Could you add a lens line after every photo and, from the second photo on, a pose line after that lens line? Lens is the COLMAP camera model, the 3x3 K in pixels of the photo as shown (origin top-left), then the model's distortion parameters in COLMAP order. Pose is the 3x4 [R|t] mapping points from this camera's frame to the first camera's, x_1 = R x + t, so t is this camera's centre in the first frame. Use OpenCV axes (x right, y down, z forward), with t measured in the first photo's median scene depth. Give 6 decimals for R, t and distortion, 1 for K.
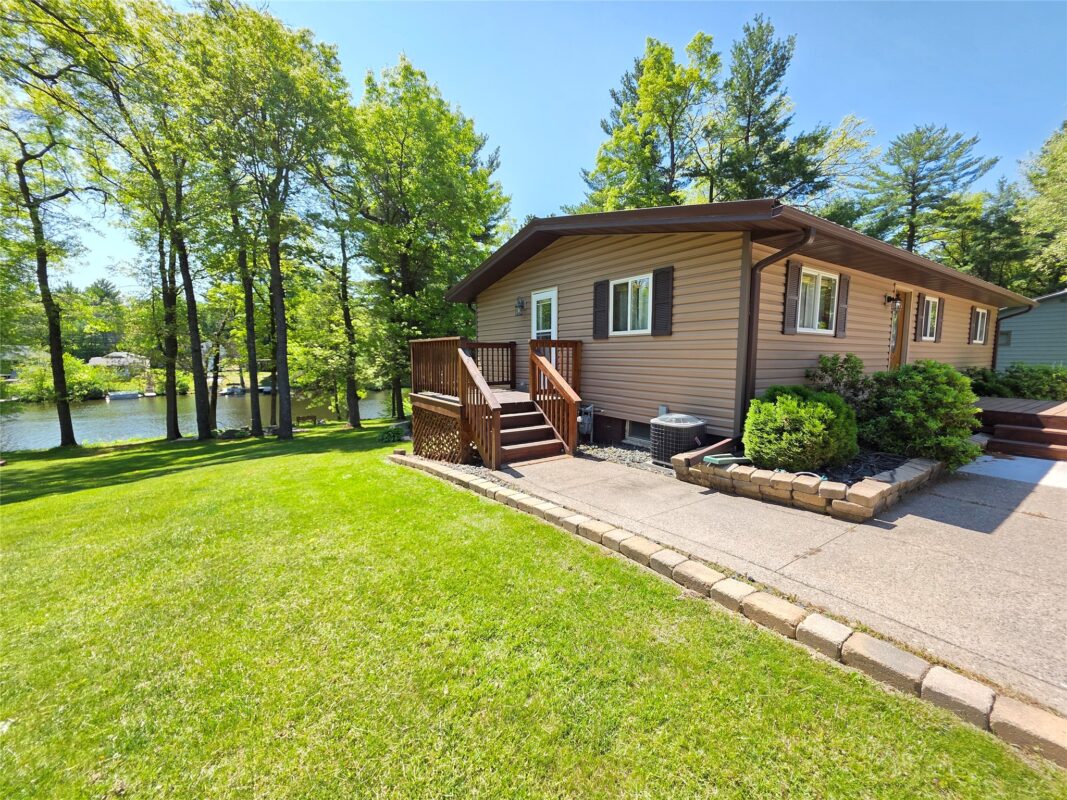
lens RADIAL K [[427.3, 0, 533.5], [0, 427.3, 400.0], [0, 0, 1]] dist [-0.000151, 0.000016]
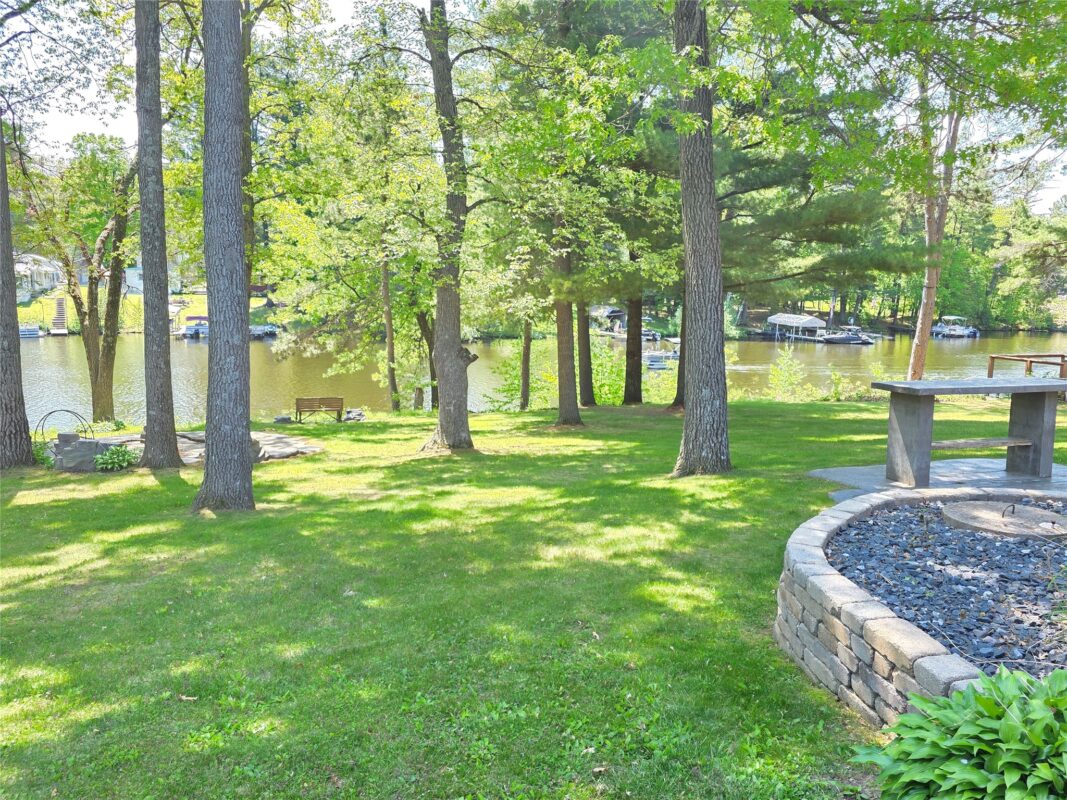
lens RADIAL K [[839.2, 0, 533.5], [0, 839.2, 400.0], [0, 0, 1]] dist [0.003403, 0.000907]
pose [[0.967664, 0.056376, -0.245860, -0.130835], [-0.047380, 0.997978, 0.042357, -0.001248], [0.247751, -0.029339, 0.968379, 0.258478]]
